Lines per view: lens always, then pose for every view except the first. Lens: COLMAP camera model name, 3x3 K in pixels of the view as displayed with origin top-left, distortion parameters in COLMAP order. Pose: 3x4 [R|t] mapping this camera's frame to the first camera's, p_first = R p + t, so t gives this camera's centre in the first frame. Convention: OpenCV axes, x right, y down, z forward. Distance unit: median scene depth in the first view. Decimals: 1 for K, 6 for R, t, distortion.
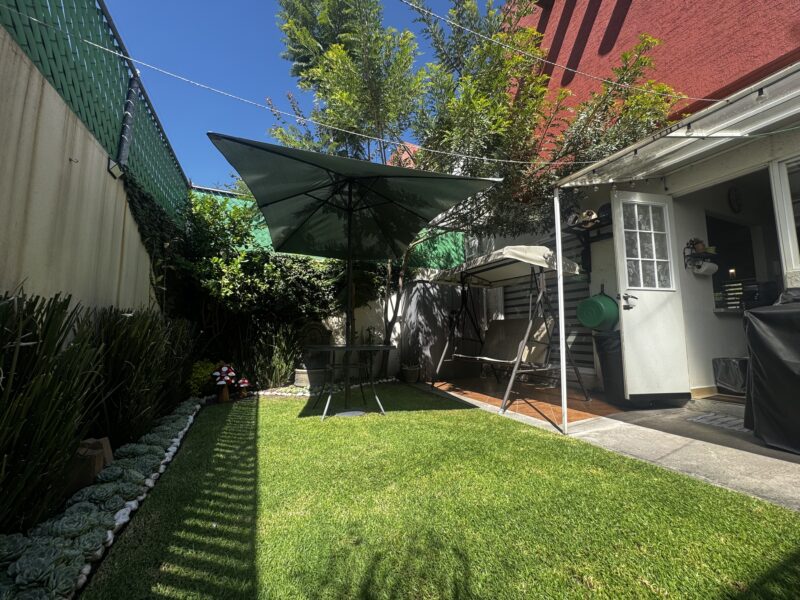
lens RADIAL K [[320.3, 0, 399.6], [0, 320.3, 299.1], [0, 0, 1]] dist [-0.000575, 0.000023]
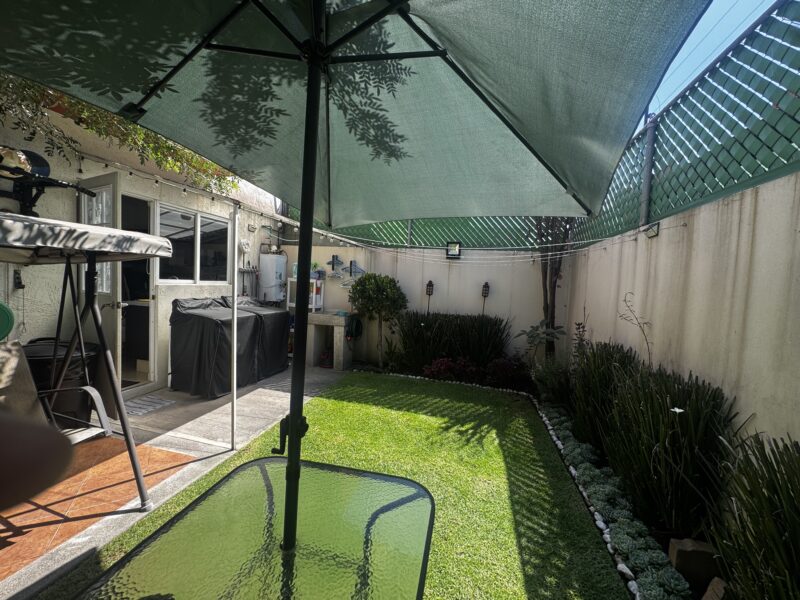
lens RADIAL K [[320.3, 0, 399.4], [0, 320.3, 299.0], [0, 0, 1]] dist [-0.000575, 0.000023]
pose [[-0.797214, -0.070972, 0.599510, -0.948445], [-0.115078, 0.992722, -0.035507, -0.178880], [-0.592627, -0.097297, -0.799579, 2.851110]]
